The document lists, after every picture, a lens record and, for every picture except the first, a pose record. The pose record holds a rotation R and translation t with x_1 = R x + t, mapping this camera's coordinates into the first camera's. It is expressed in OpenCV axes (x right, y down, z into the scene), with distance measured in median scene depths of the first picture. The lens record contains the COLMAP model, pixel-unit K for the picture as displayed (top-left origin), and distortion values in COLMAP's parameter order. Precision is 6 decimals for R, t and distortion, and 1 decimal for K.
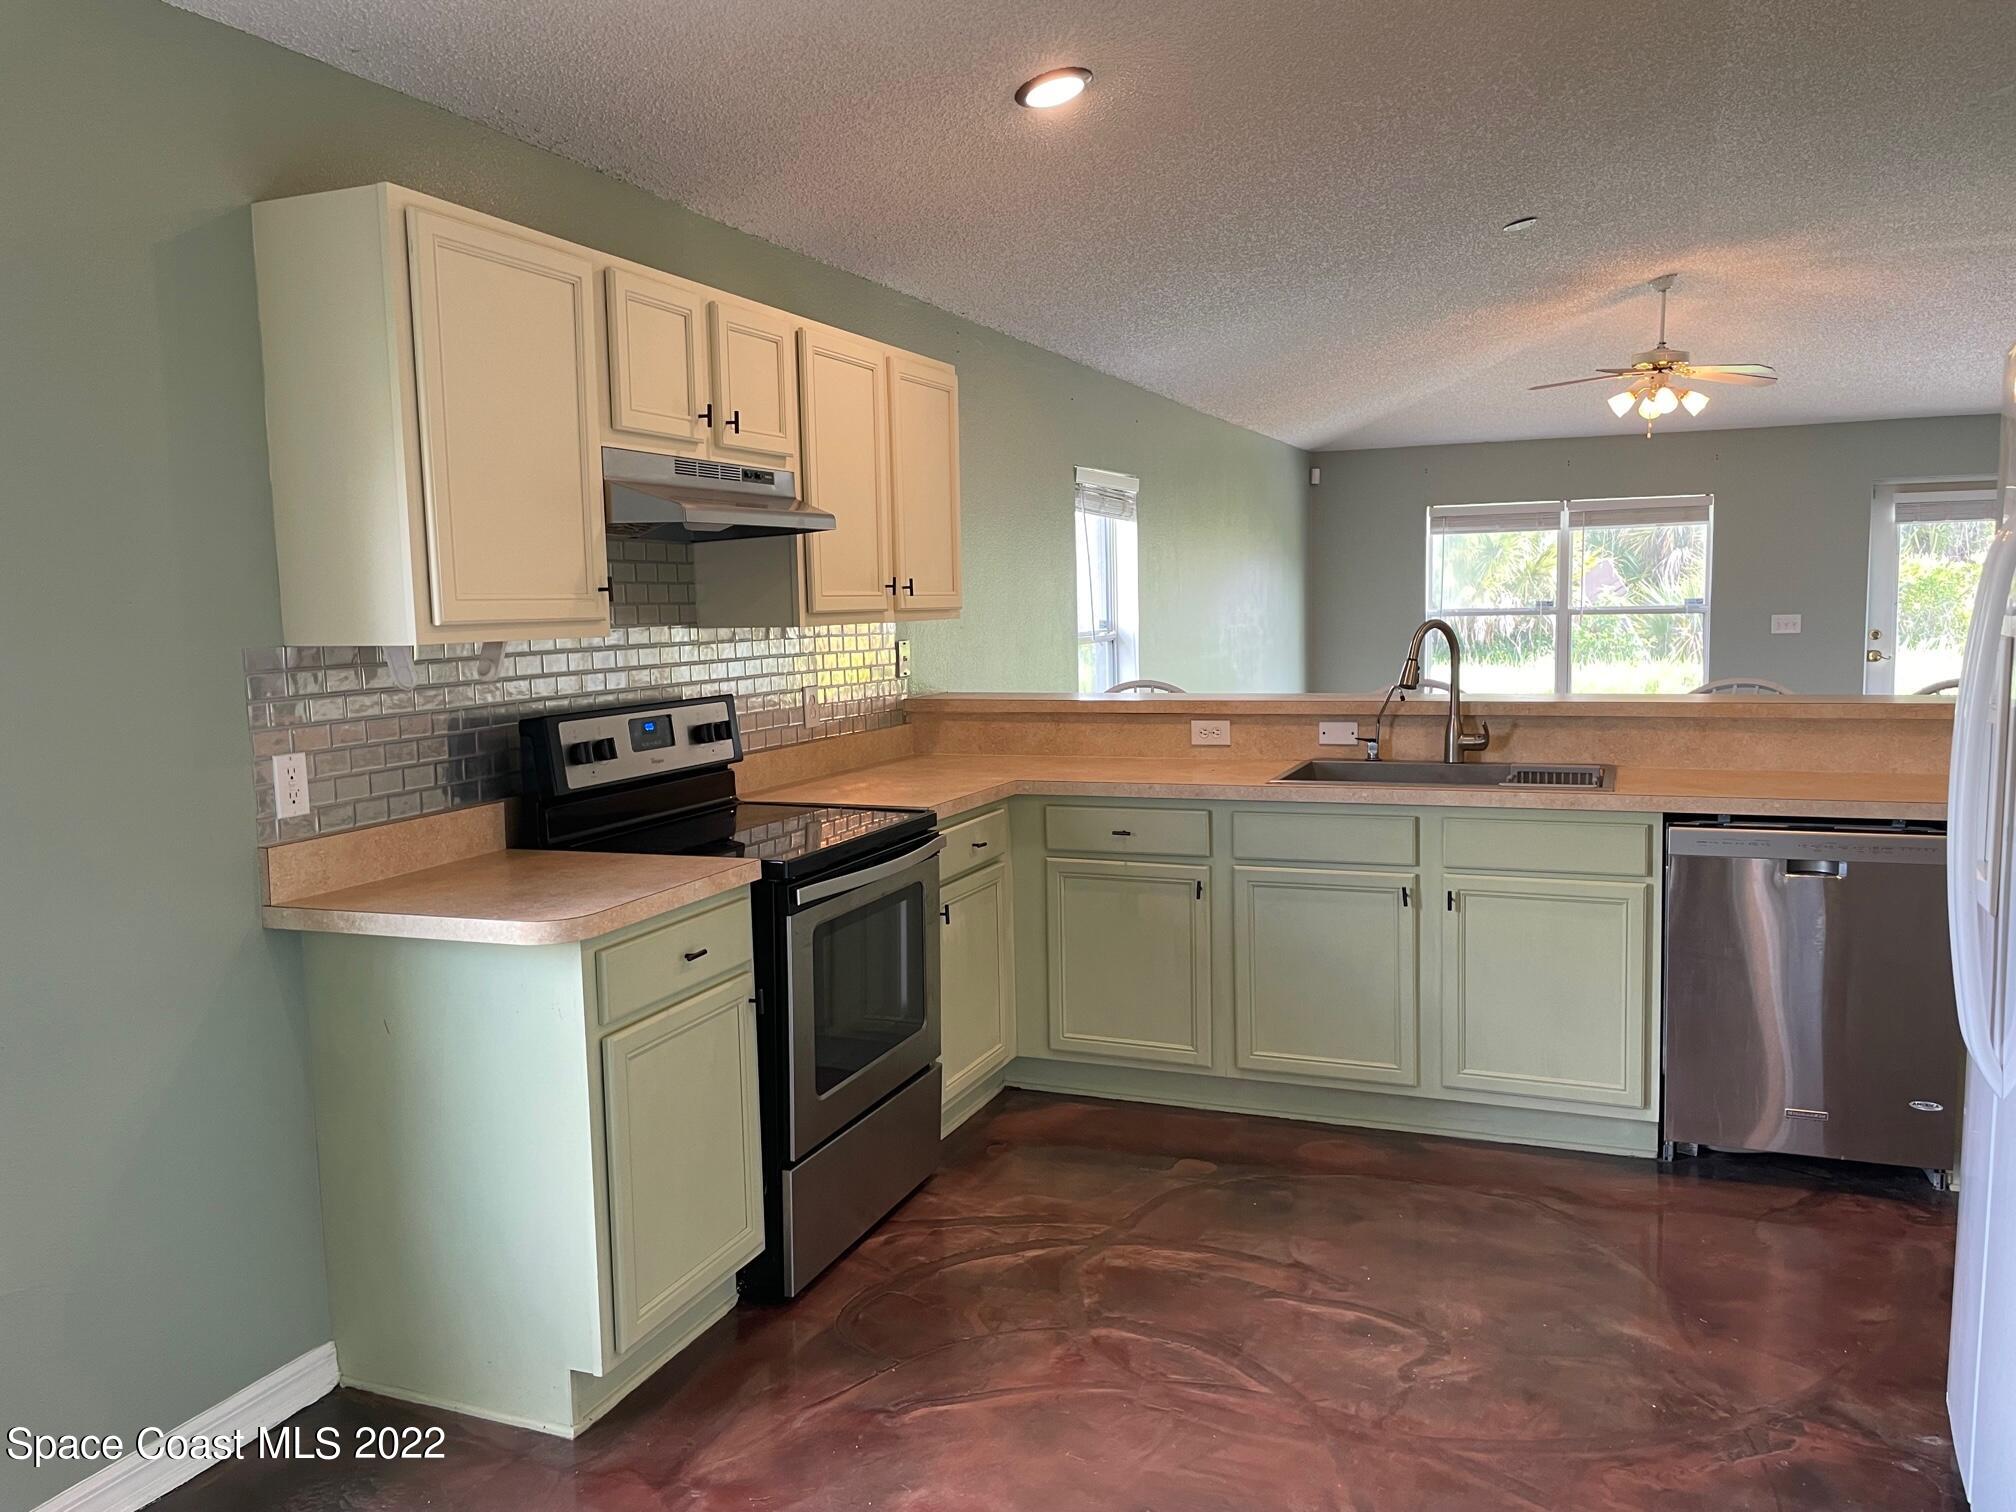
lens RADIAL K [[1521.9, 0, 1012.7], [0, 1521.9, 744.2], [0, 0, 1]] dist [0.105035, -0.138378]
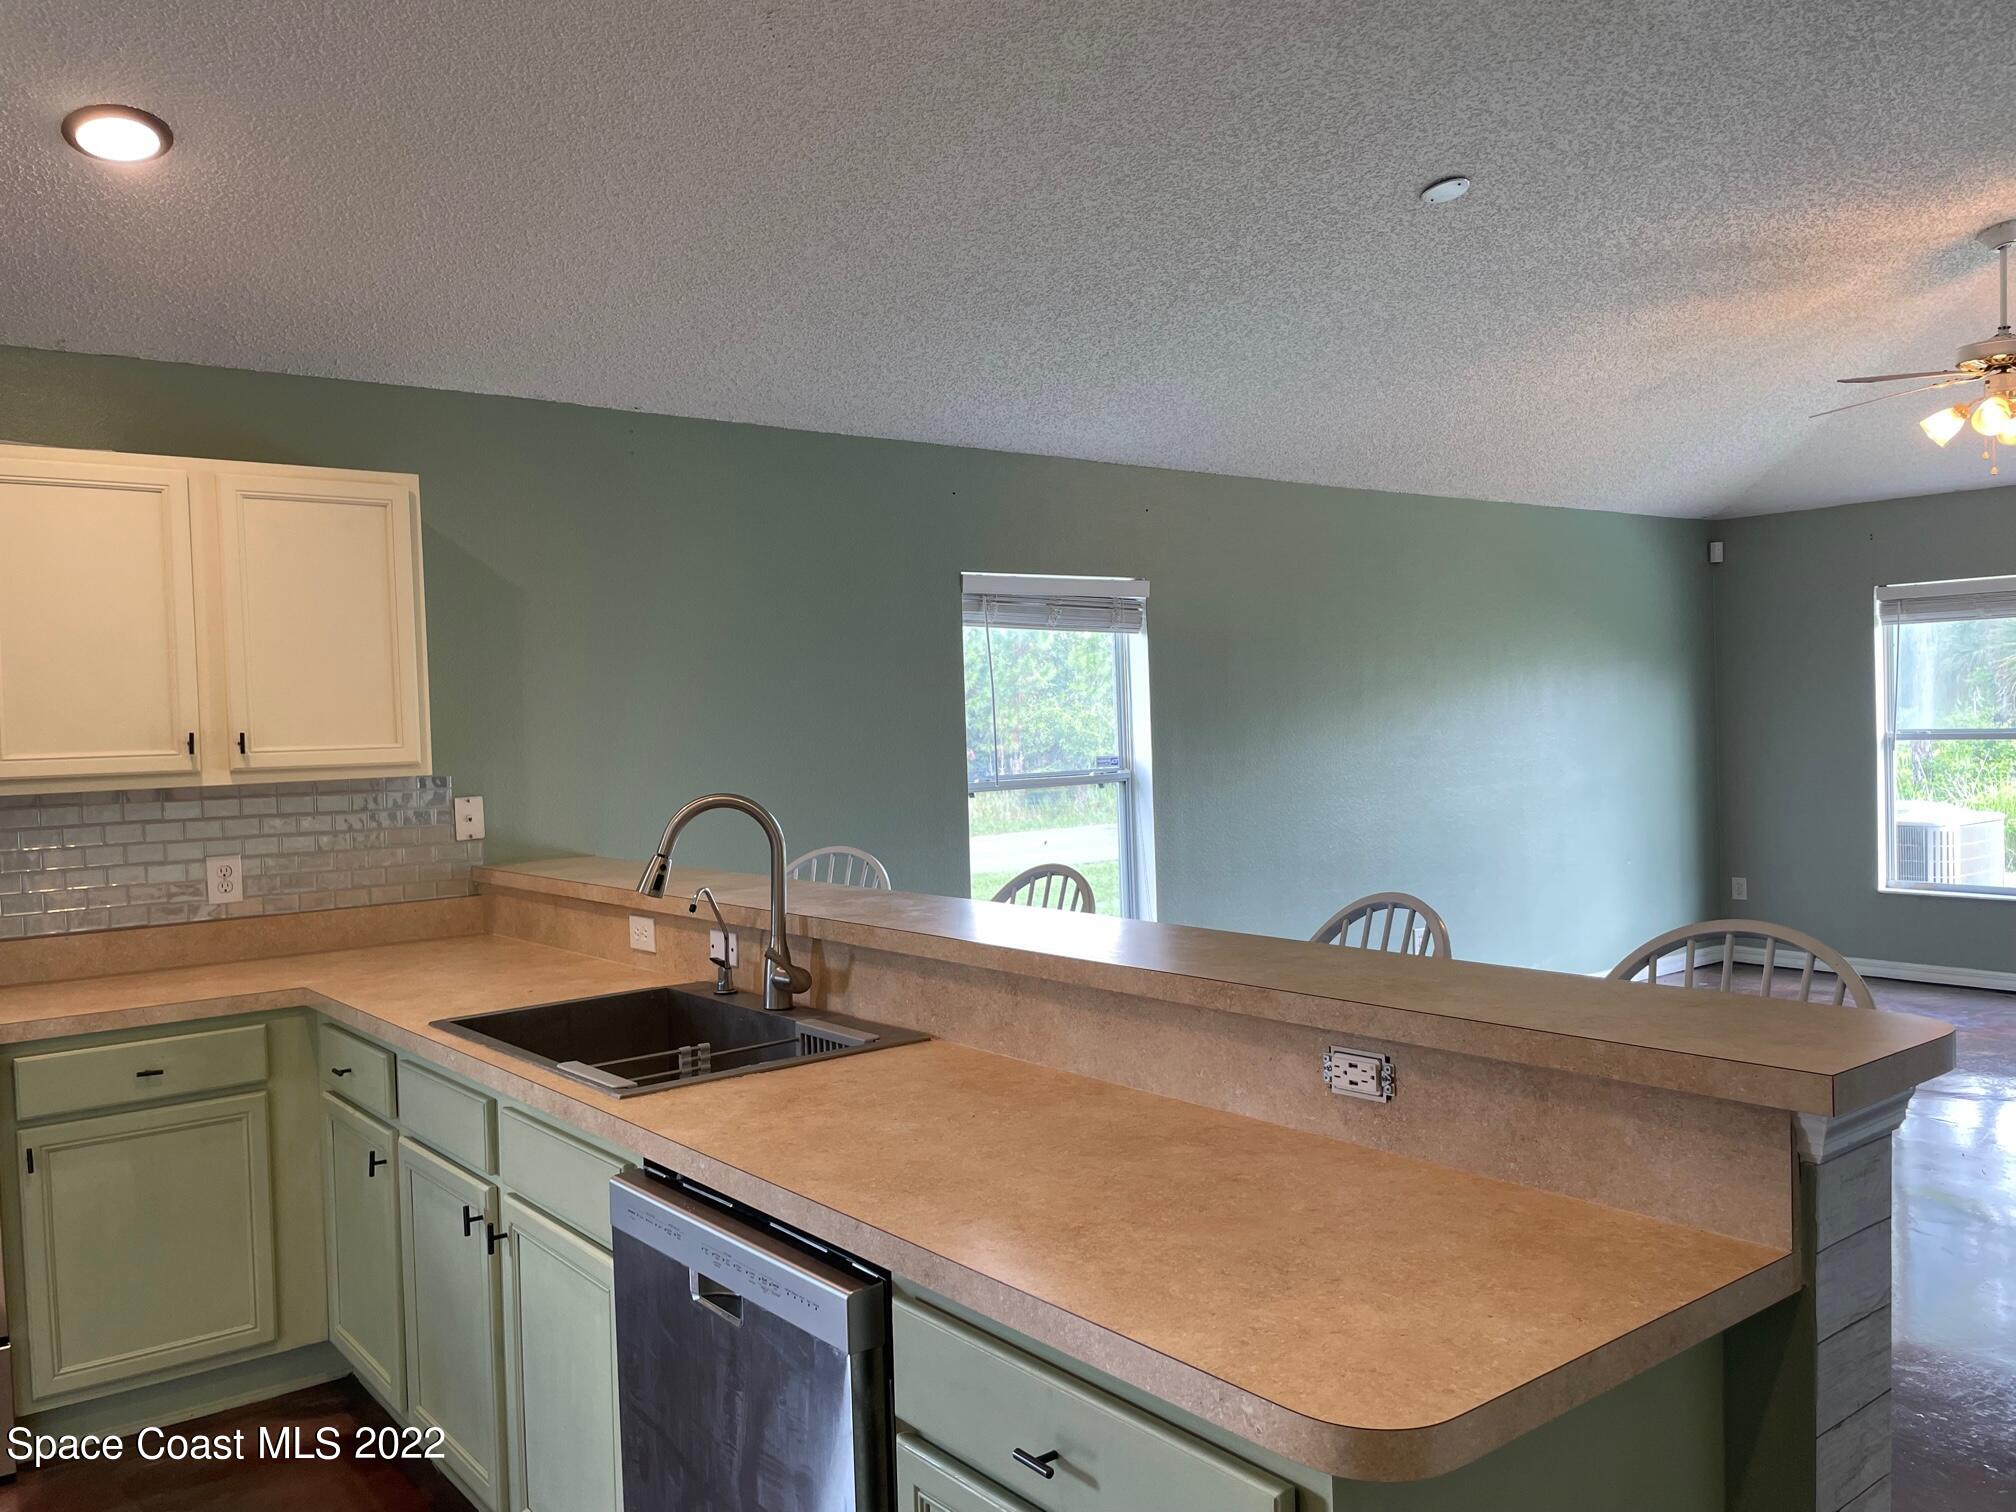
lens RADIAL K [[1521.9, 0, 1012.7], [0, 1521.9, 744.2], [0, 0, 1]] dist [0.105035, -0.138378]
pose [[0.866867, 0.001647, -0.498537, 0.381344], [-0.035147, 0.997708, -0.057819, -0.036220], [0.497300, 0.067643, 0.864938, 0.254180]]
